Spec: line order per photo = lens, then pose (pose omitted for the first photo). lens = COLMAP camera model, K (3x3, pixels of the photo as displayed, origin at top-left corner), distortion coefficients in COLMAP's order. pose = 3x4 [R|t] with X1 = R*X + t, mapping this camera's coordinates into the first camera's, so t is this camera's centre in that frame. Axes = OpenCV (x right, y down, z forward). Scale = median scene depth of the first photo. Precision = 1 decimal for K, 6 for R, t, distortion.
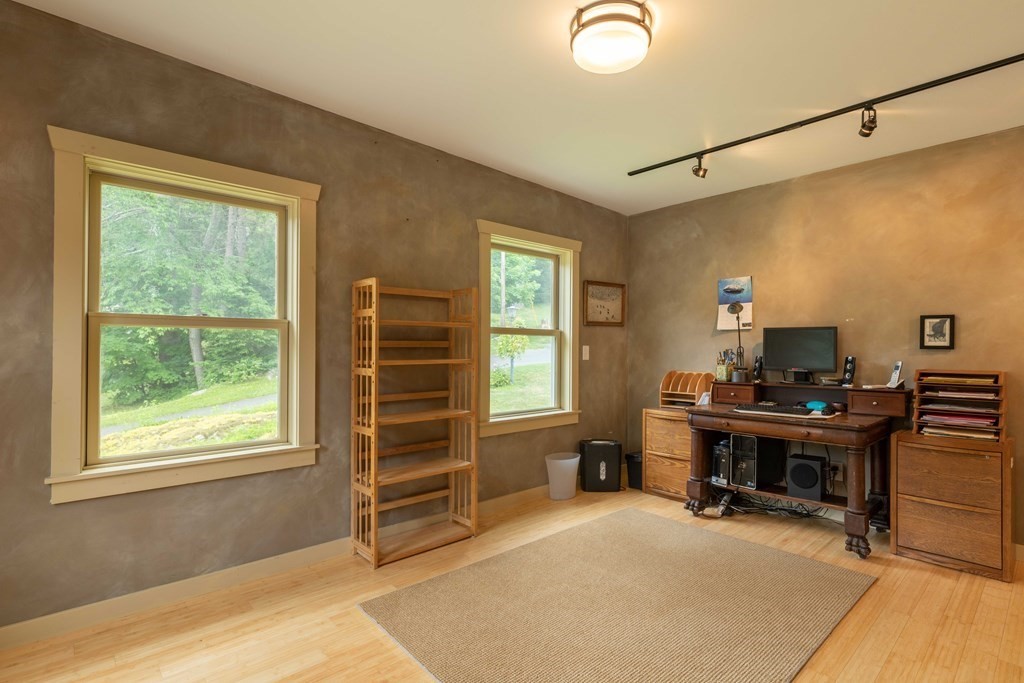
lens RADIAL K [[497.8, 0, 517.1], [0, 497.8, 342.6], [0, 0, 1]] dist [-0.004672, -0.000648]
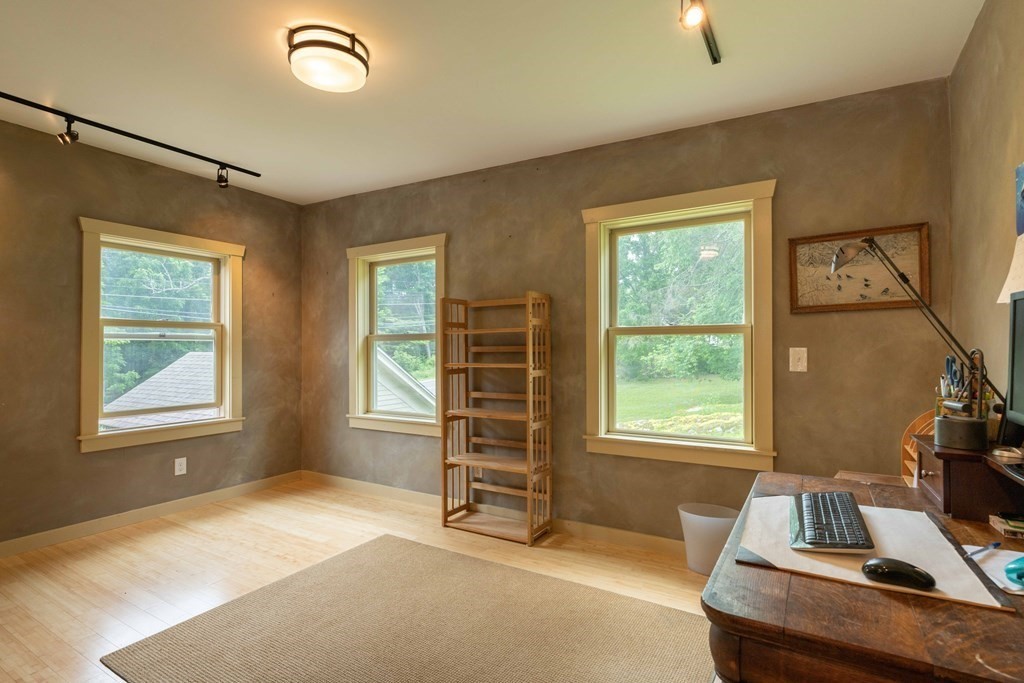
lens RADIAL K [[475.6, 0, 525.9], [0, 475.6, 350.9], [0, 0, 1]] dist [-0.022654, -0.000120]
pose [[0.311420, -0.004621, -0.950261, 0.757246], [0.015031, 0.999887, 0.000064, 0.007008], [0.950153, -0.014303, 0.311455, 0.671703]]
